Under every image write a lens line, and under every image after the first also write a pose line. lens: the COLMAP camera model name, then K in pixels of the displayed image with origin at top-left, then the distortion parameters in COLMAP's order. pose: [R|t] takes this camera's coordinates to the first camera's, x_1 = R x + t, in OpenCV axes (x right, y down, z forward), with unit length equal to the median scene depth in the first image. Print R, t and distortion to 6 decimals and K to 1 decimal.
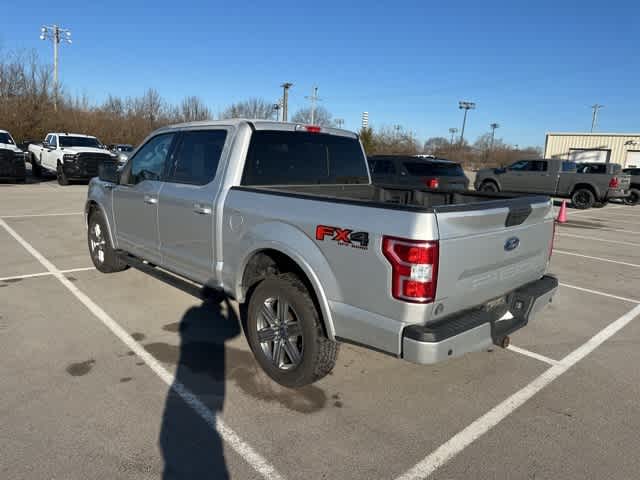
lens RADIAL K [[450.1, 0, 316.6], [0, 450.1, 242.6], [0, 0, 1]] dist [0.044829, -0.048311]
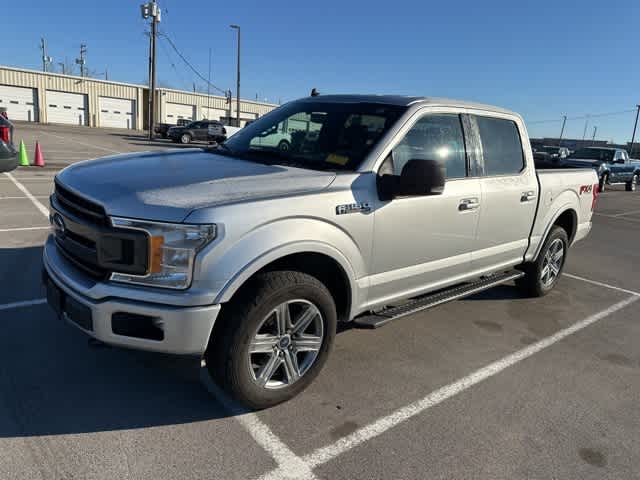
lens RADIAL K [[450.1, 0, 317.2], [0, 450.1, 239.1], [0, 0, 1]] dist [0.044829, -0.048311]
pose [[0.031810, -0.272227, 0.961707, -1.339828], [0.111607, 0.957144, 0.267244, -0.316684], [-0.993243, 0.098832, 0.060830, 1.445428]]
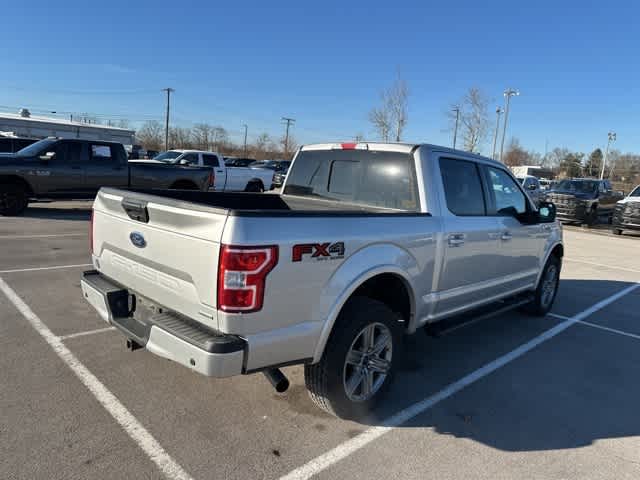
lens RADIAL K [[450.1, 0, 312.2], [0, 450.1, 231.8], [0, 0, 1]] dist [0.044829, -0.048311]
pose [[0.029927, 0.092528, -0.995260, 1.086527], [-0.260290, 0.962075, 0.081616, -0.144921], [0.965066, 0.256614, 0.052876, 1.010991]]
